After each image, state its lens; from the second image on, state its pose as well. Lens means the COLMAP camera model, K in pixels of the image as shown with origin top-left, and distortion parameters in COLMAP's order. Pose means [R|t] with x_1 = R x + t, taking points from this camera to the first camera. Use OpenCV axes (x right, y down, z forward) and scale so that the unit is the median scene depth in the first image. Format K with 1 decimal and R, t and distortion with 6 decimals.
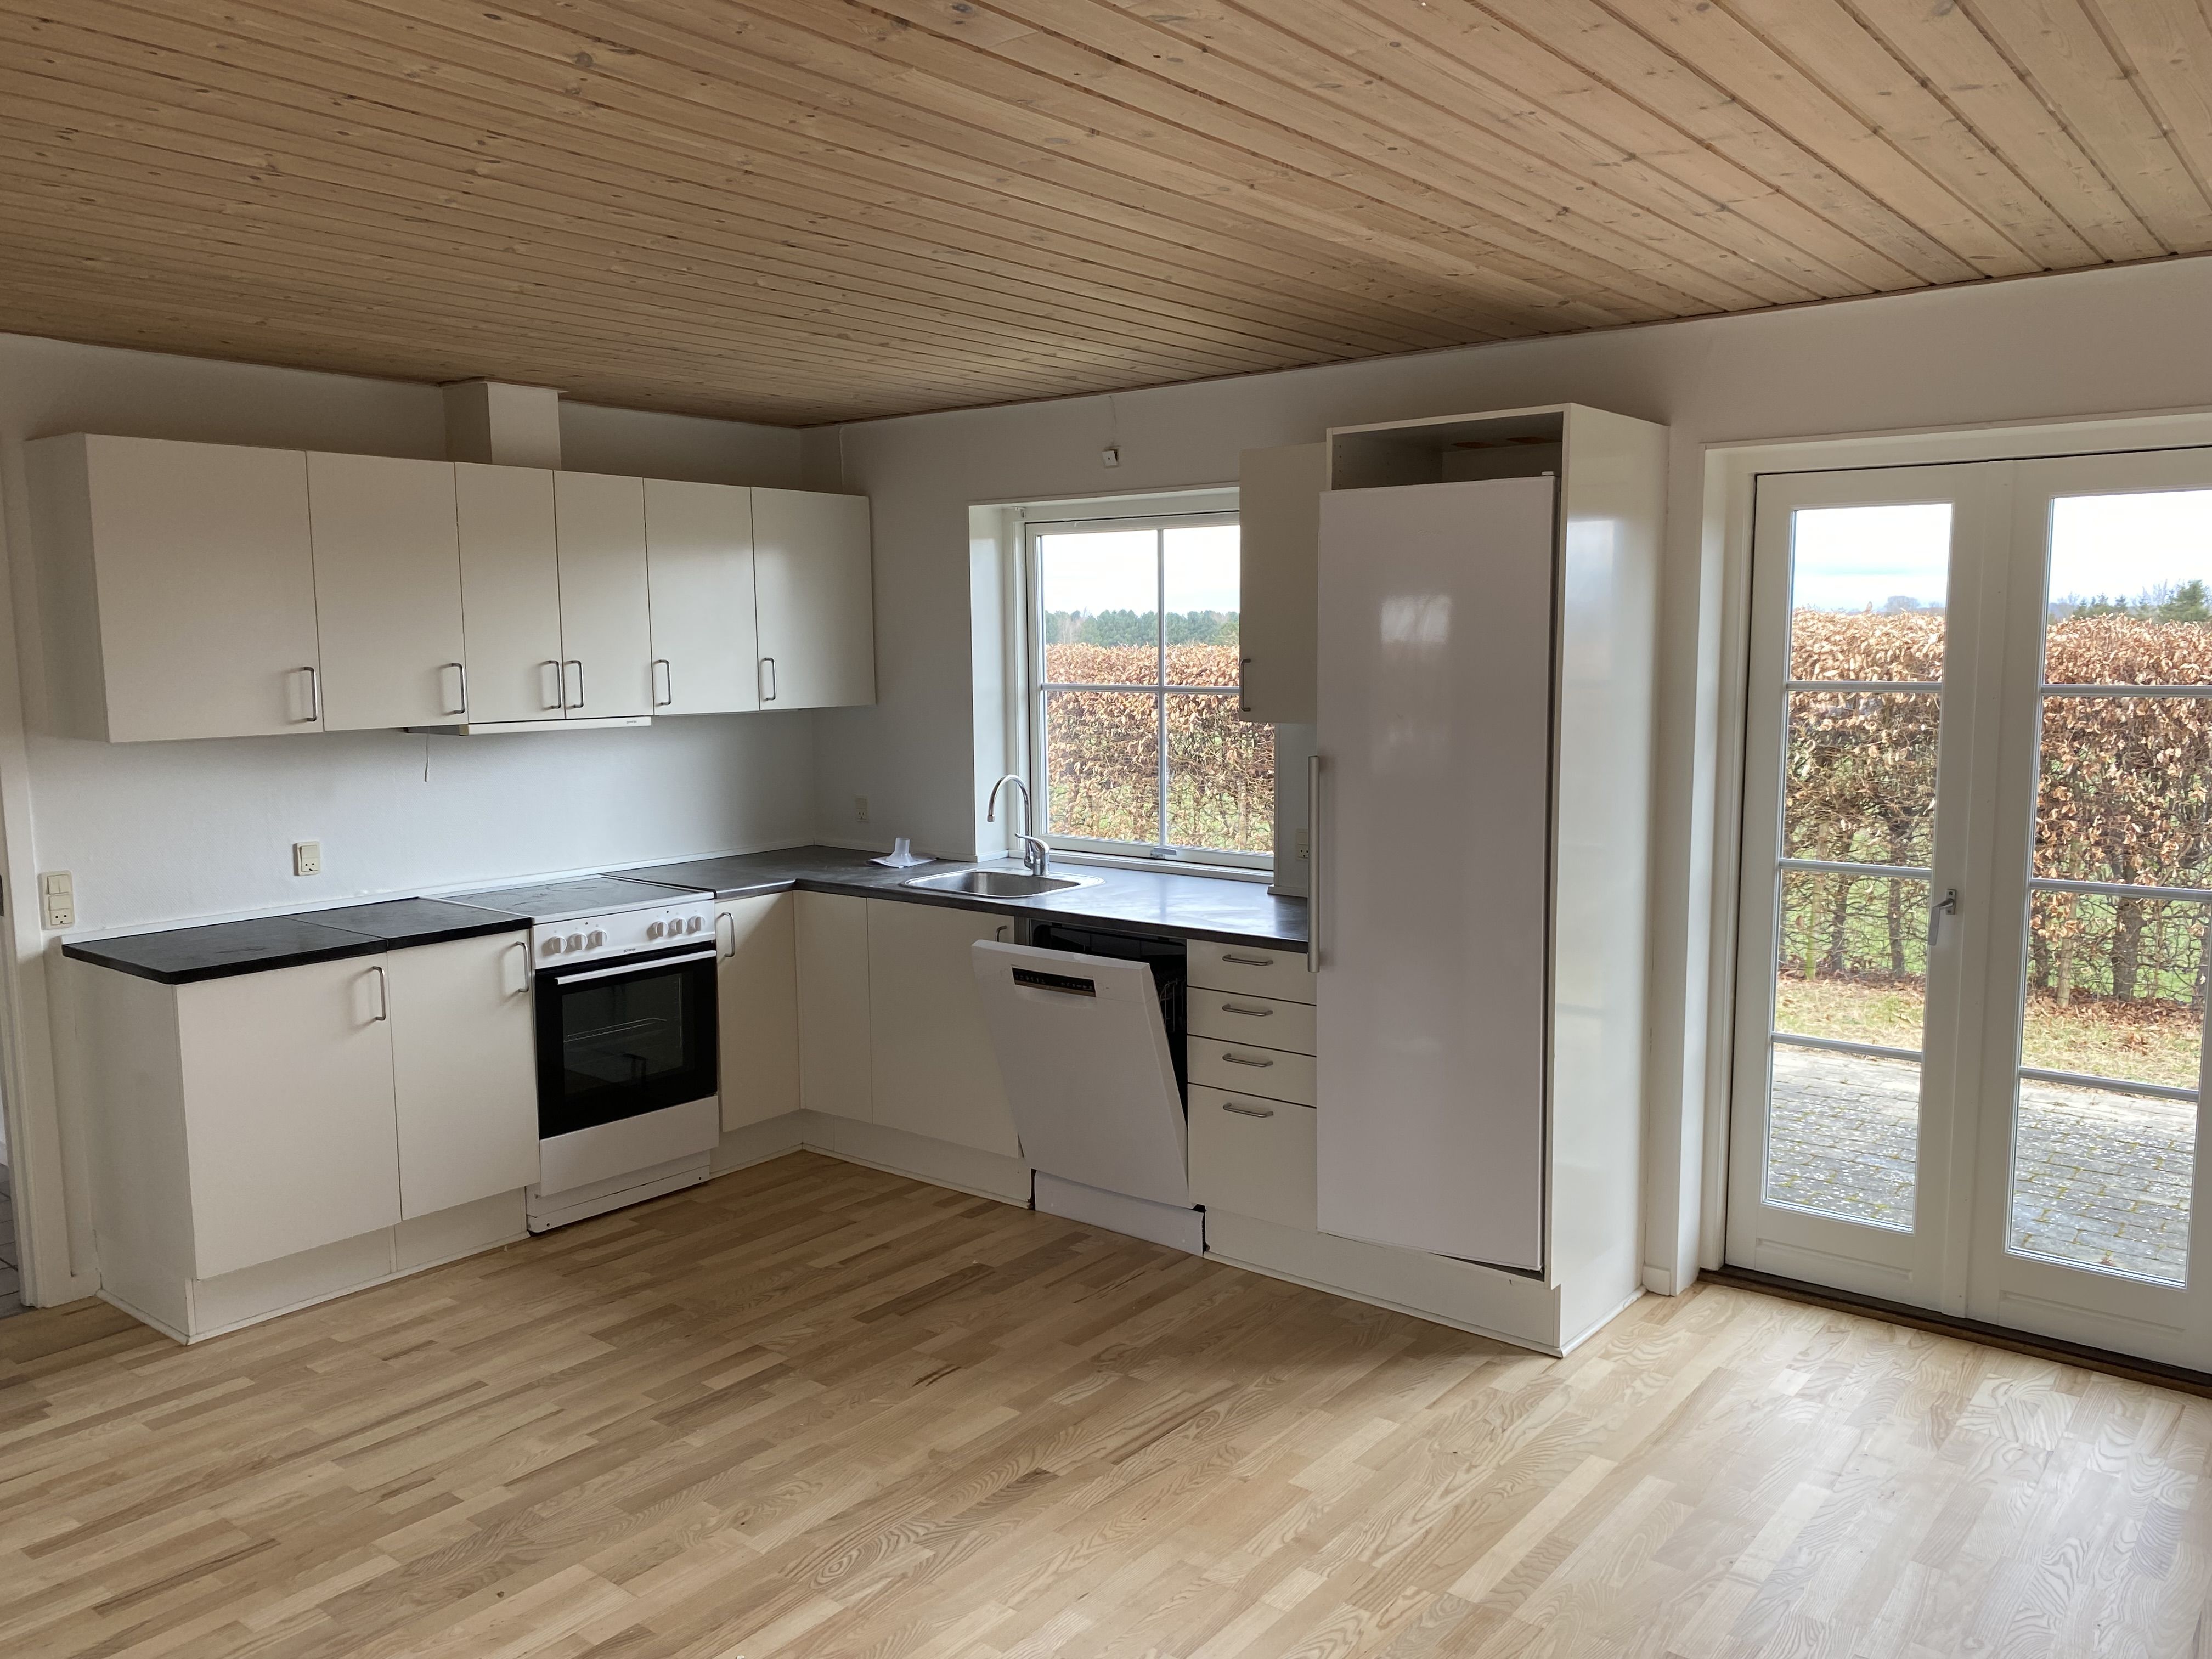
lens RADIAL K [[1678.7, 0, 1138.9], [0, 1678.7, 827.7], [0, 0, 1]] dist [0.141692, -0.282797]
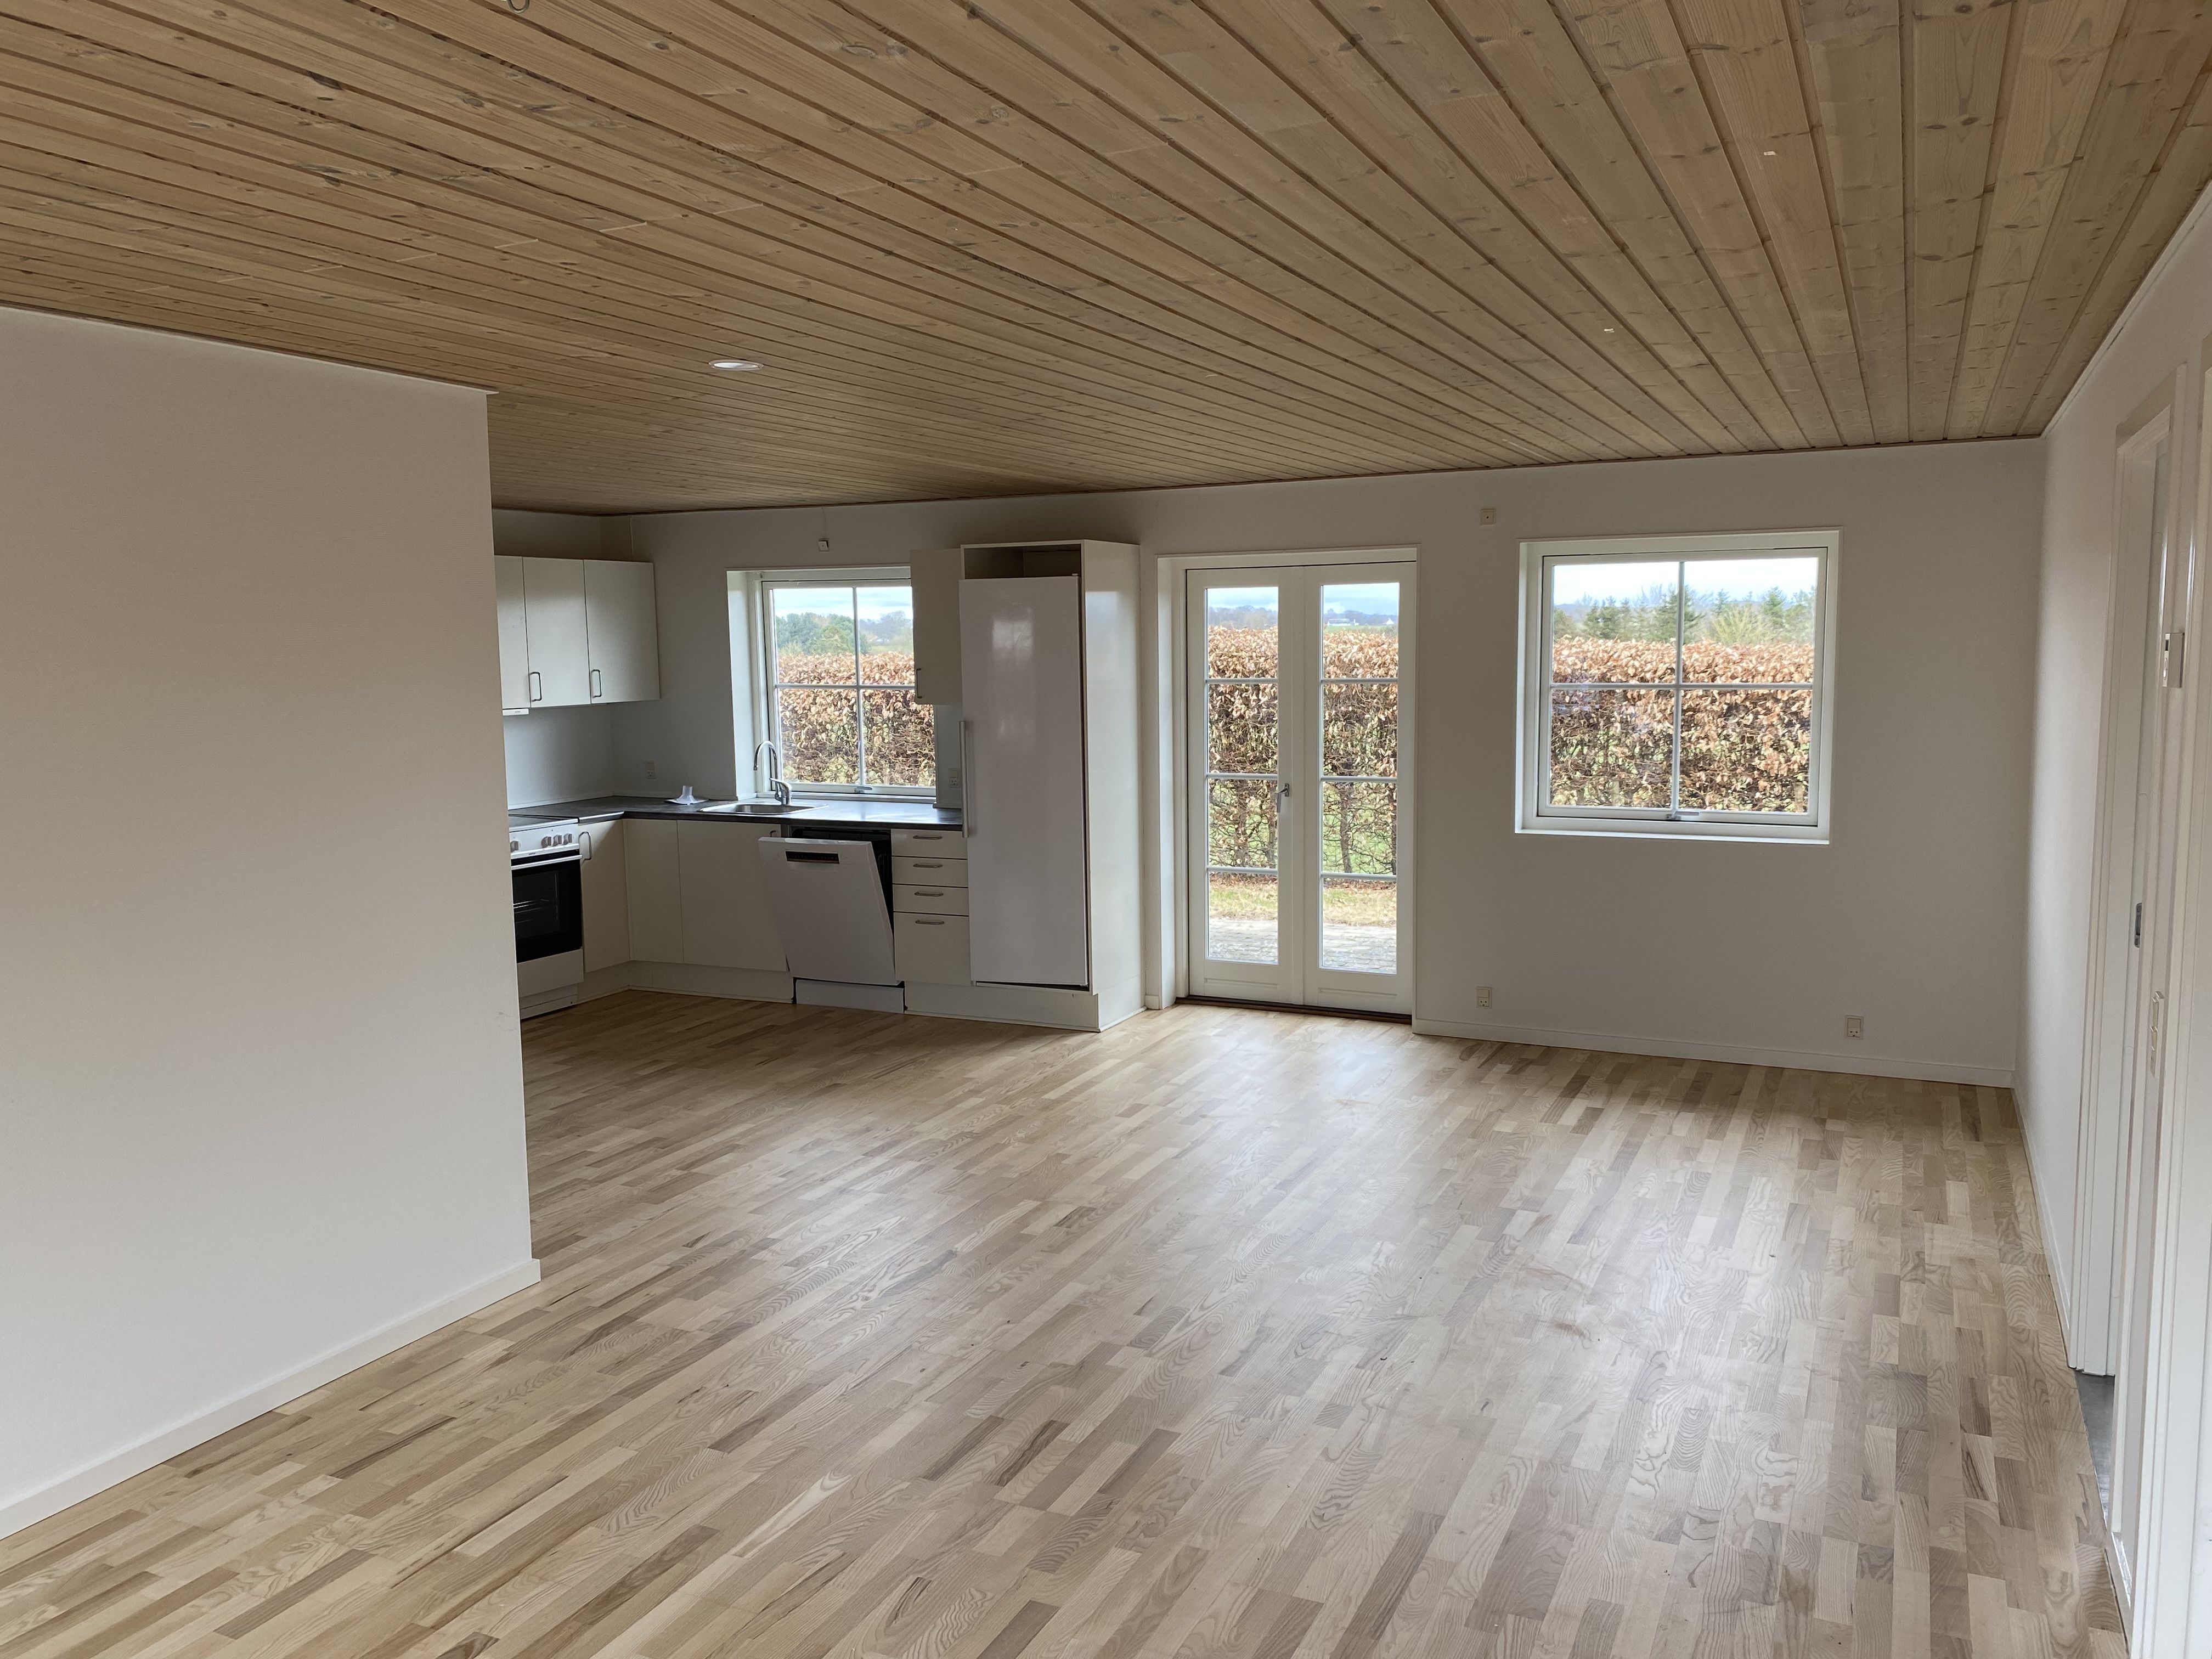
lens RADIAL K [[1678.7, 0, 1138.9], [0, 1678.7, 827.7], [0, 0, 1]] dist [0.141692, -0.282797]
pose [[0.972703, -0.033223, 0.229662, -0.122806], [0.033482, 0.999435, 0.002770, 0.069060], [-0.229625, 0.004995, 0.973266, -0.767192]]
